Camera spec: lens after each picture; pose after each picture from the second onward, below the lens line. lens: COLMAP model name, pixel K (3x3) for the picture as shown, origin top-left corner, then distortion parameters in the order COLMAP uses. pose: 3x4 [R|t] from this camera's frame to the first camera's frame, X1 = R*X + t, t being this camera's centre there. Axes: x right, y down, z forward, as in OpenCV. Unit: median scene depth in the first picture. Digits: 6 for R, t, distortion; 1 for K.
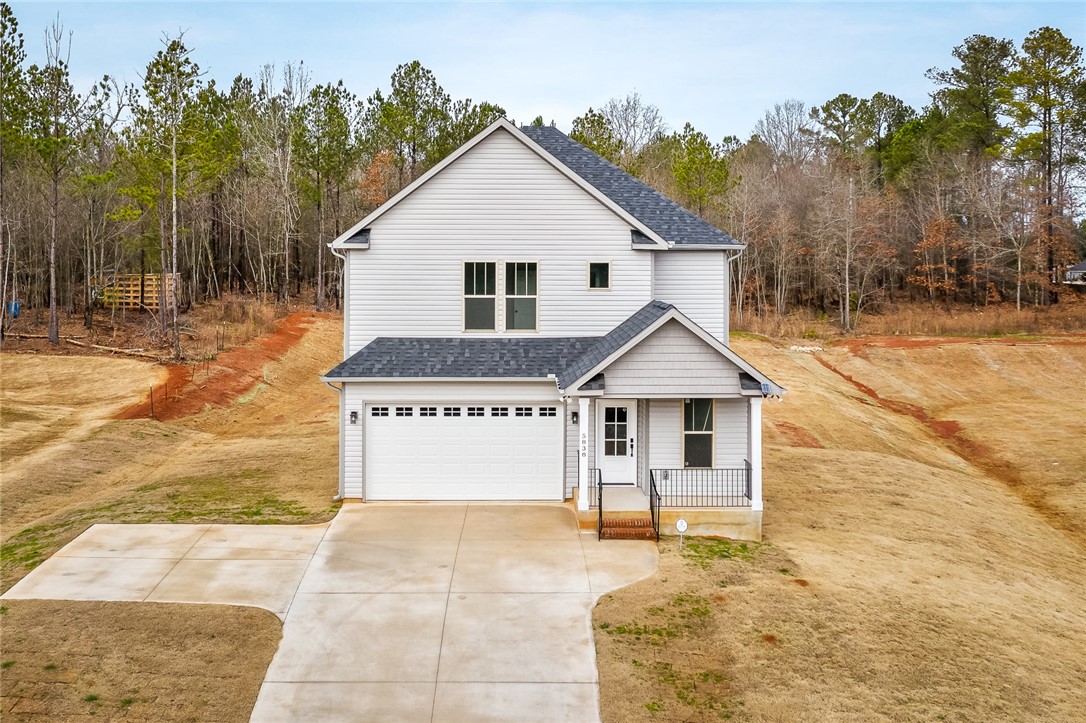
lens RADIAL K [[967.5, 0, 543.0], [0, 967.5, 361.5], [0, 0, 1]] dist [-0.009096, -0.006635]
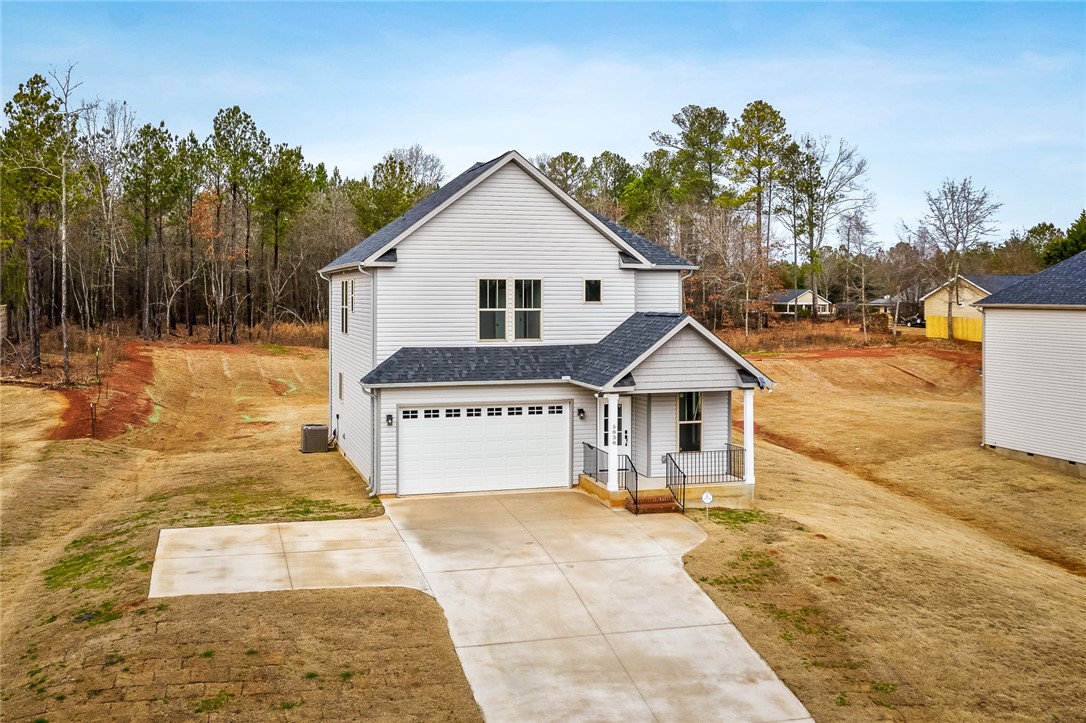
lens RADIAL K [[865.8, 0, 543.0], [0, 865.8, 361.5], [0, 0, 1]] dist [-0.008596, -0.001309]
pose [[0.976156, -0.020291, 0.216122, -0.243133], [0.025536, 0.999443, -0.021505, 0.017525], [-0.215565, 0.026511, 0.976130, 0.002720]]
